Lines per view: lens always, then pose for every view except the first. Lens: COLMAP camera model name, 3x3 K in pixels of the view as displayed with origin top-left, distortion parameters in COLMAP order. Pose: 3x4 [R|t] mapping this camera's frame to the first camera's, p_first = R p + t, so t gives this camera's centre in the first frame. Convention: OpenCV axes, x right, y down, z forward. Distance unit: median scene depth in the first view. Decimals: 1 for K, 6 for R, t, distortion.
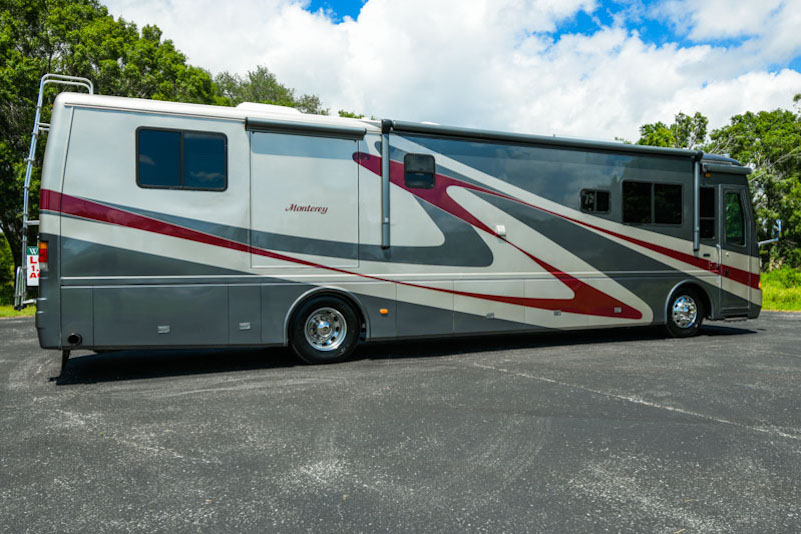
lens RADIAL K [[577.4, 0, 408.1], [0, 577.4, 267.8], [0, 0, 1]] dist [-0.002629, 0.000574]
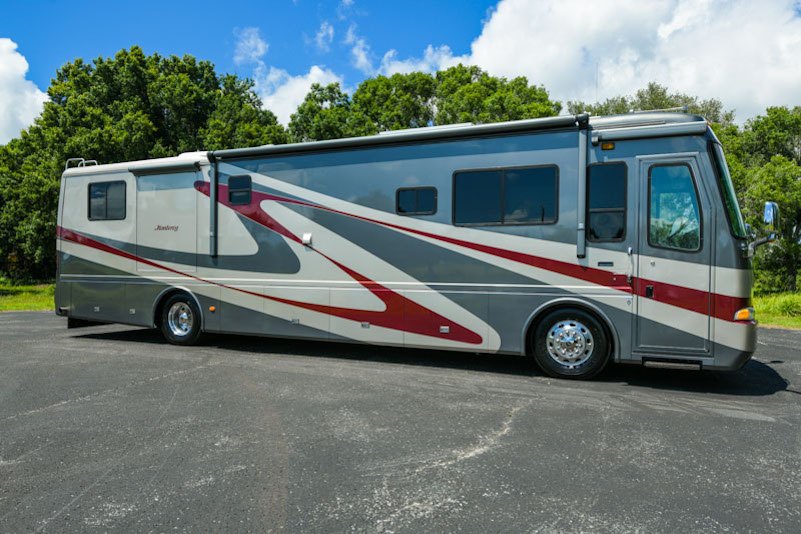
lens RADIAL K [[577.4, 0, 408.1], [0, 577.4, 267.8], [0, 0, 1]] dist [-0.002629, 0.000574]
pose [[0.672794, 0.007588, -0.739791, 1.036707], [-0.018844, 0.999799, -0.006883, -0.009456], [0.739590, 0.018572, 0.672802, 0.443525]]
